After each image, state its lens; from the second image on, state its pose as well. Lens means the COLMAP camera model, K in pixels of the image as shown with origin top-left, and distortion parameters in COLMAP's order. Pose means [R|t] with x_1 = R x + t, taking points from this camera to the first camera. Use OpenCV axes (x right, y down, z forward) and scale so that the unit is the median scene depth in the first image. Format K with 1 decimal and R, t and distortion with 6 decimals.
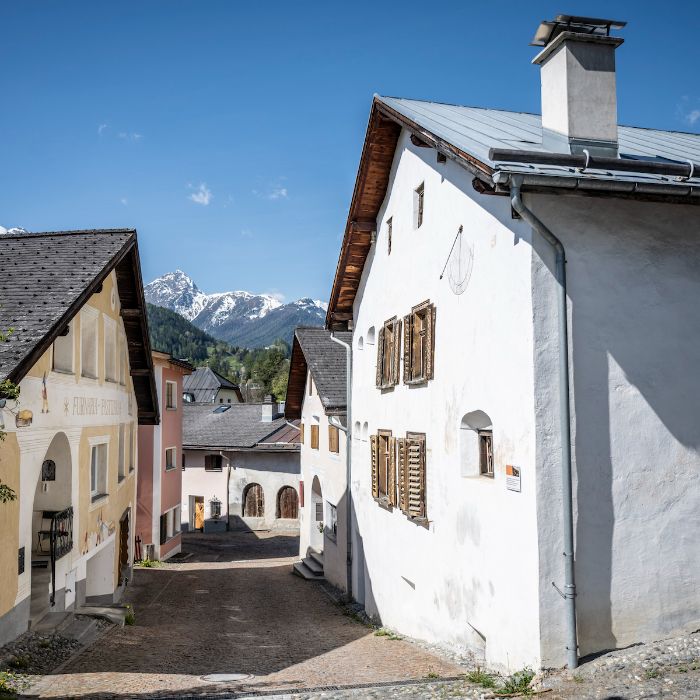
lens RADIAL K [[805.2, 0, 350.0], [0, 805.2, 350.0], [0, 0, 1]] dist [0.004583, -0.007610]
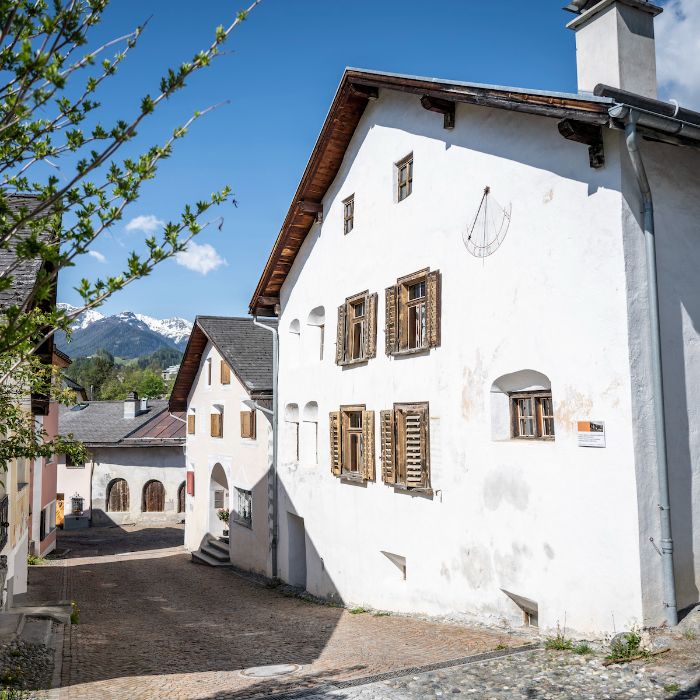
lens RADIAL K [[716.5, 0, 350.0], [0, 716.5, 350.0], [0, 0, 1]] dist [-0.011326, 0.034769]
pose [[0.968851, 0.014245, 0.247233, -0.213087], [-0.010261, 0.999796, -0.017398, 0.055517], [-0.247430, 0.014319, 0.968800, 0.172440]]
